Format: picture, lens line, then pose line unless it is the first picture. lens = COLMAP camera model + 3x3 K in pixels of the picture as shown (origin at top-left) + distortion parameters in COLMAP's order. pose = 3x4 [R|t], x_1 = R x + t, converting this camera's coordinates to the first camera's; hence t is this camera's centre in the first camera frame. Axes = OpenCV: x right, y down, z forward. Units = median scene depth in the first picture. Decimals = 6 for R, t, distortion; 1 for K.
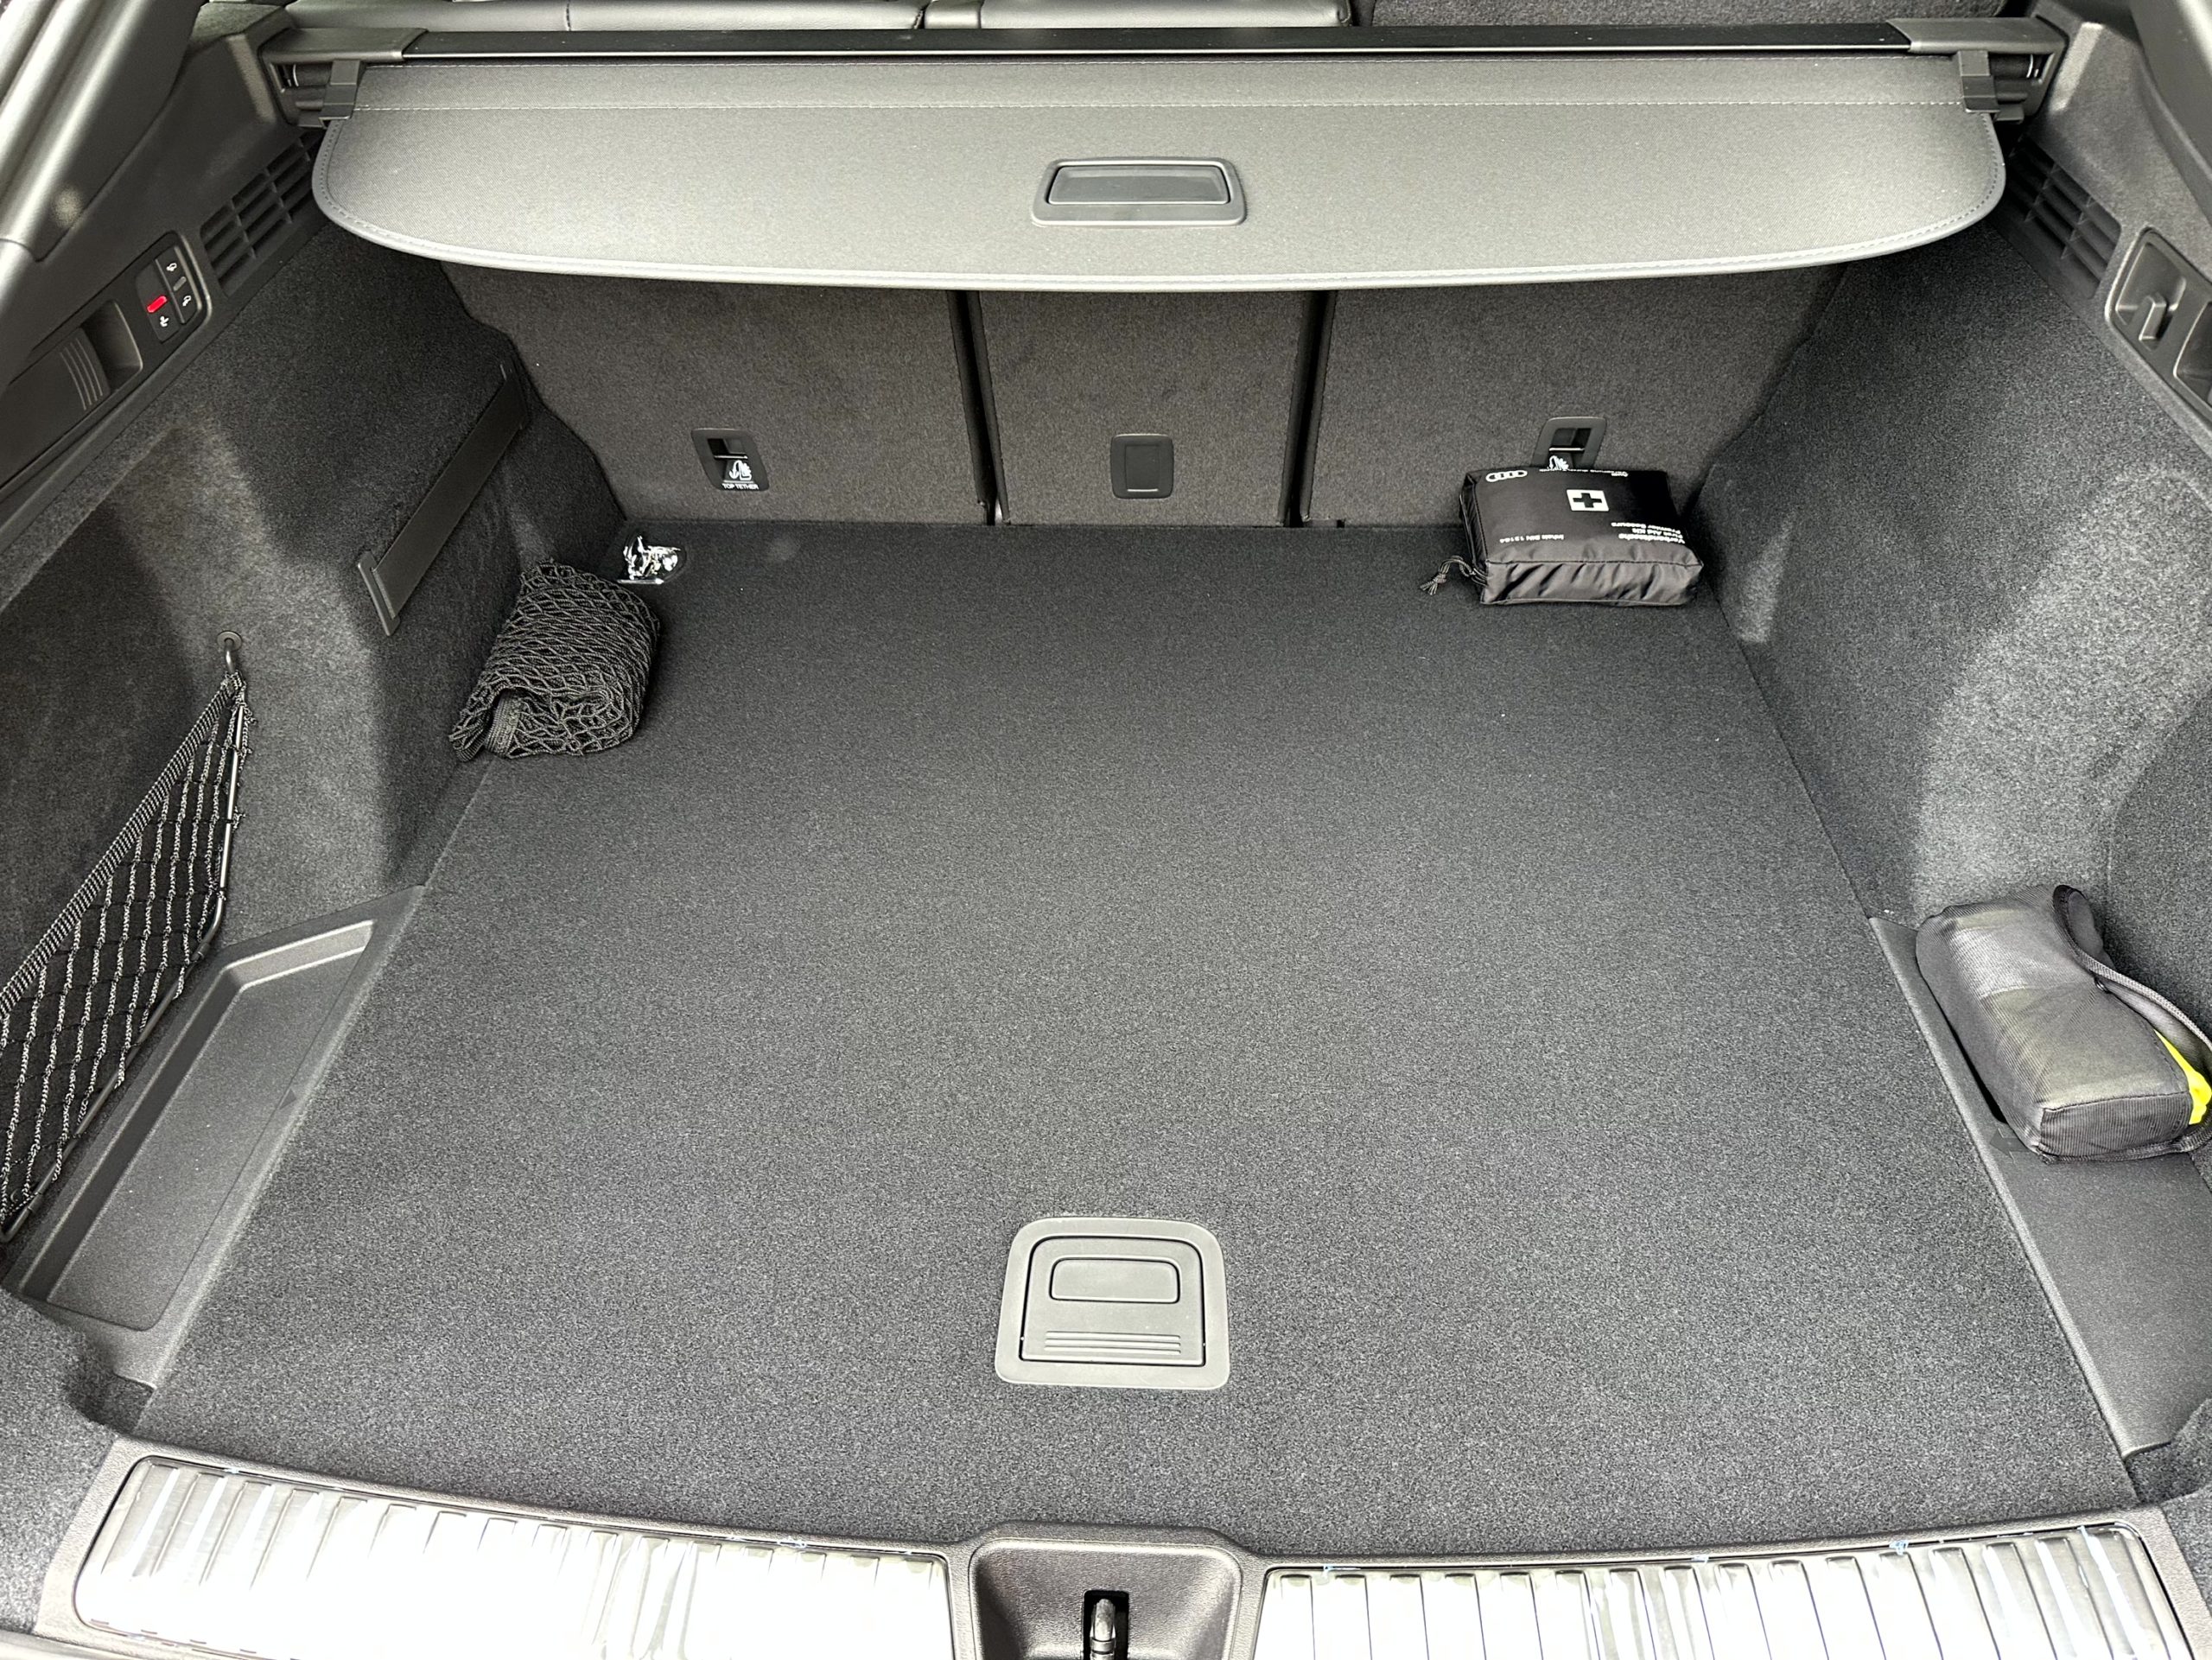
lens RADIAL K [[1555.7, 0, 1106.0], [0, 1555.7, 830.0], [0, 0, 1]] dist [-0.009139, -0.006239]
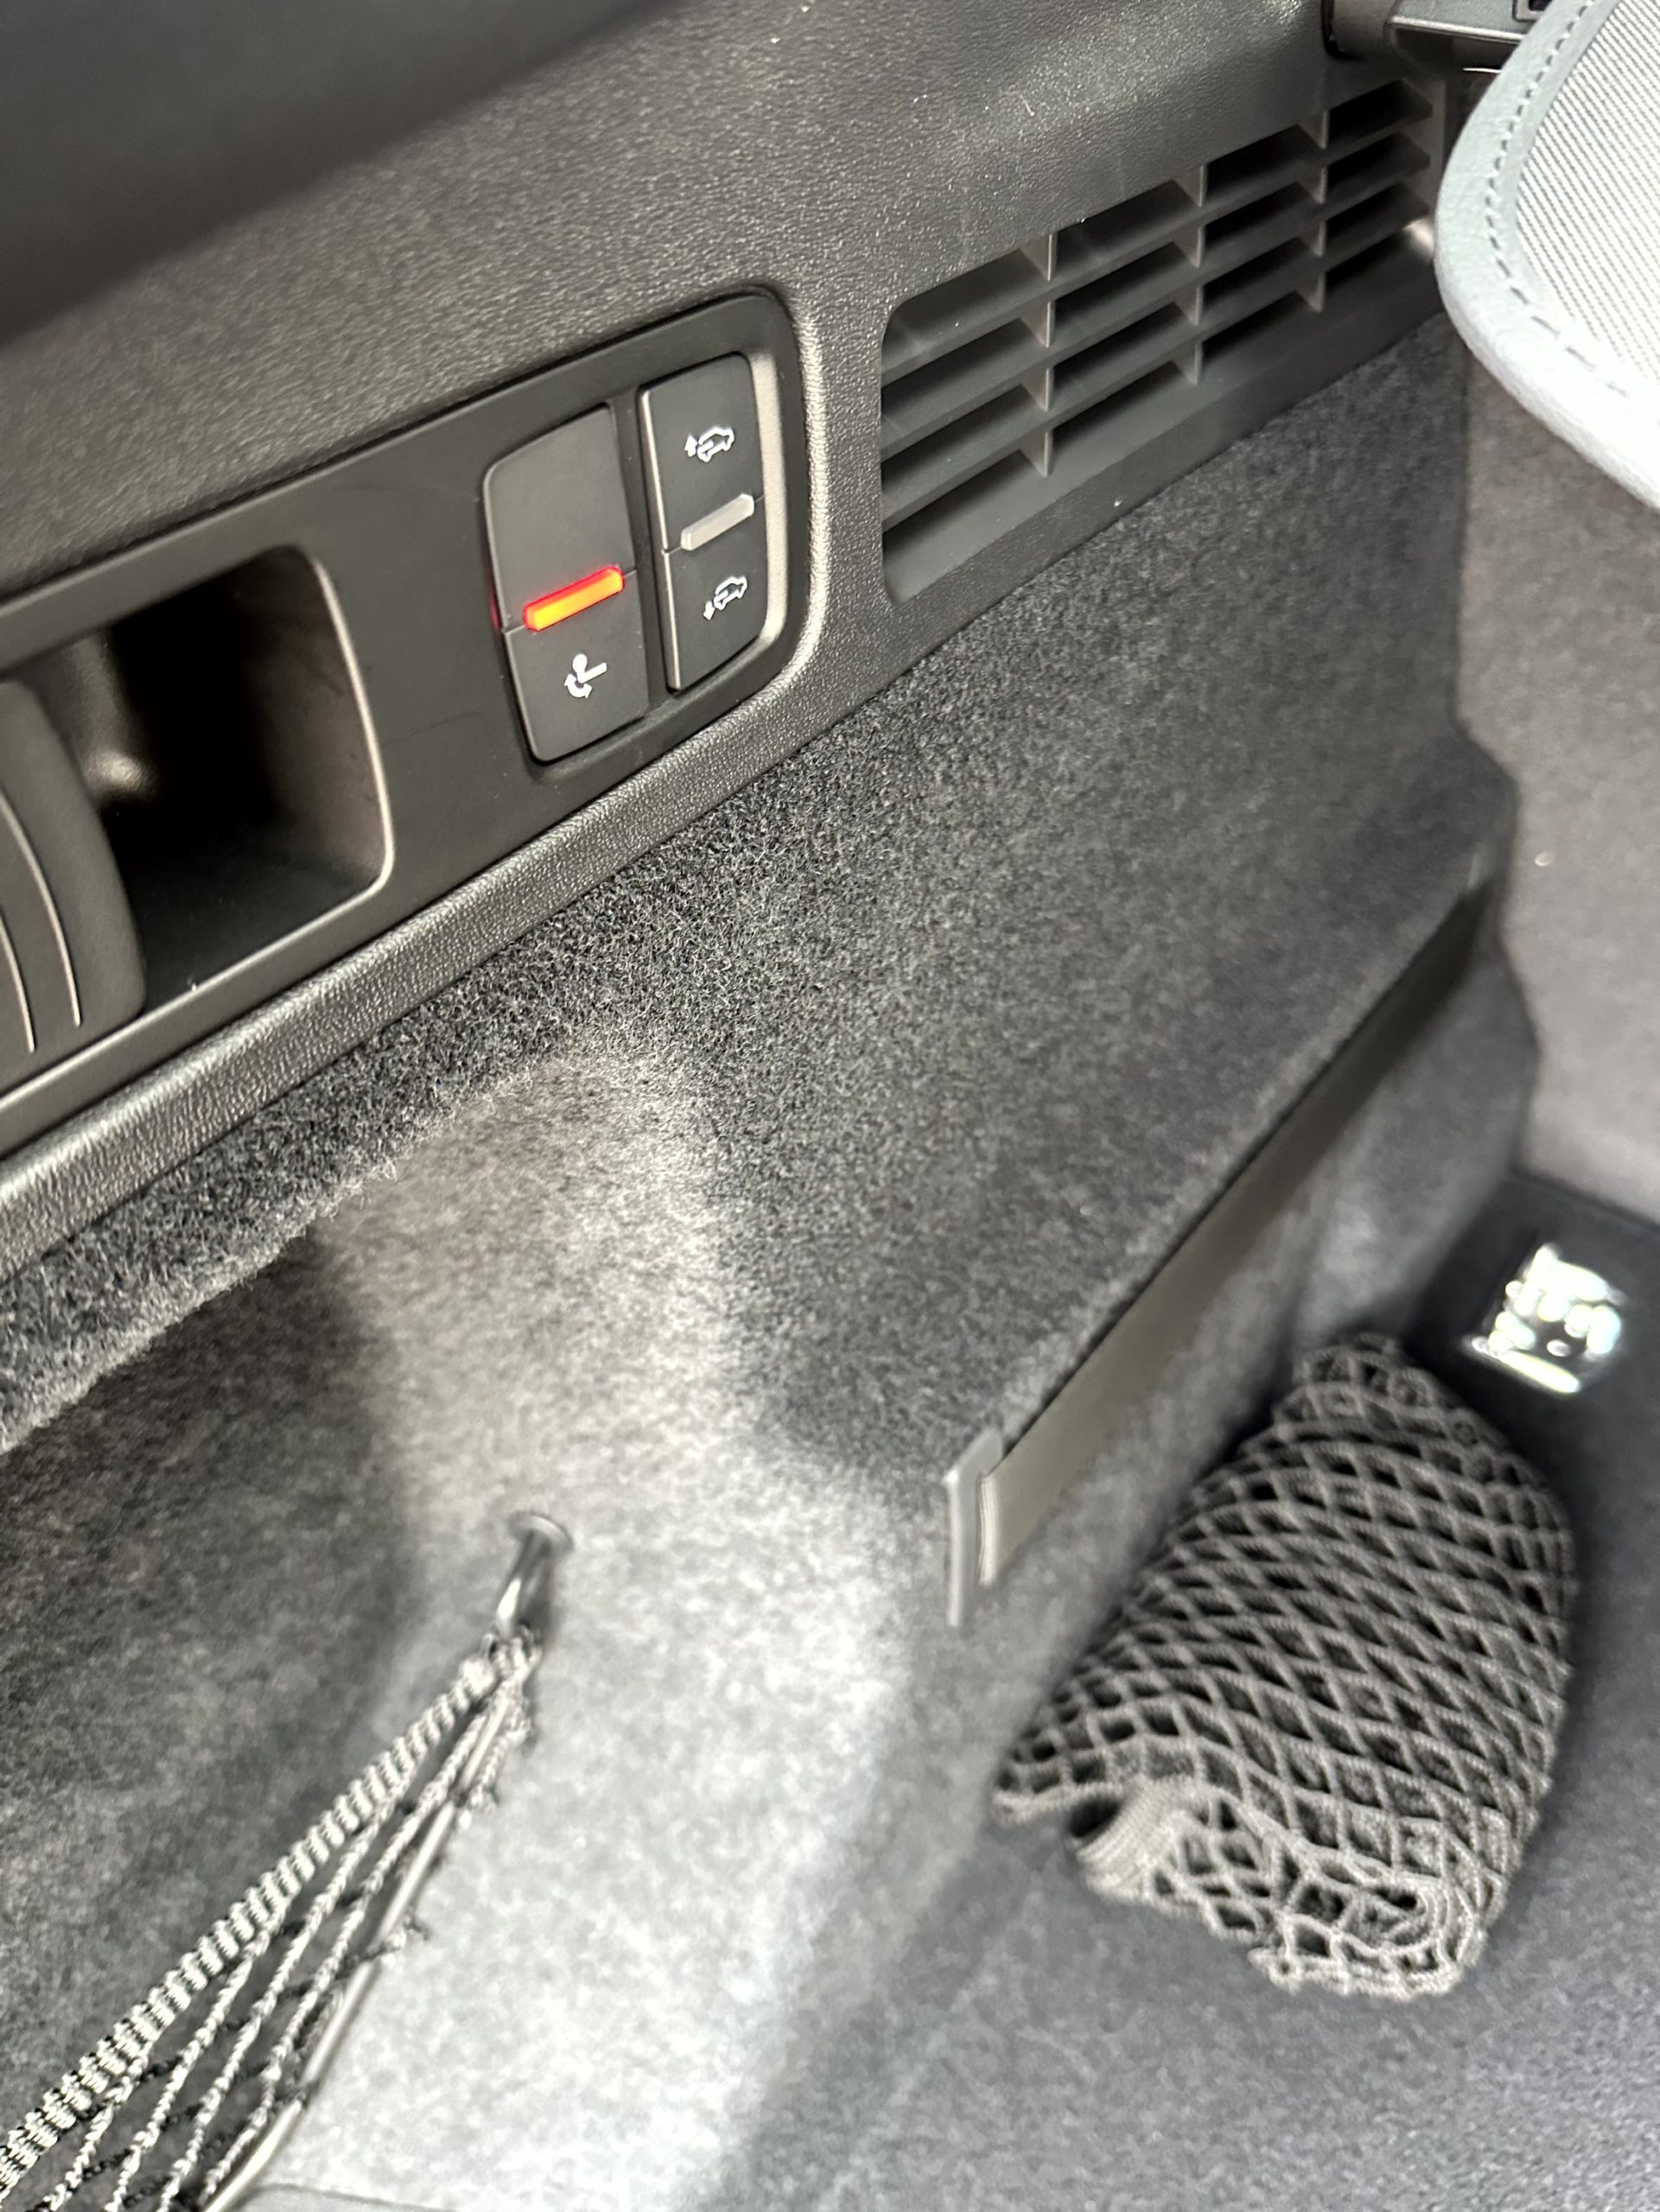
lens RADIAL K [[1555.7, 0, 830.0], [0, 1555.7, 1106.0], [0, 0, 1]] dist [-0.009139, -0.006239]
pose [[0.815931, 0.377101, -0.438236, -0.425218], [-0.375339, 0.922048, 0.094594, -0.282586], [0.439746, 0.087305, 0.893869, 0.759843]]
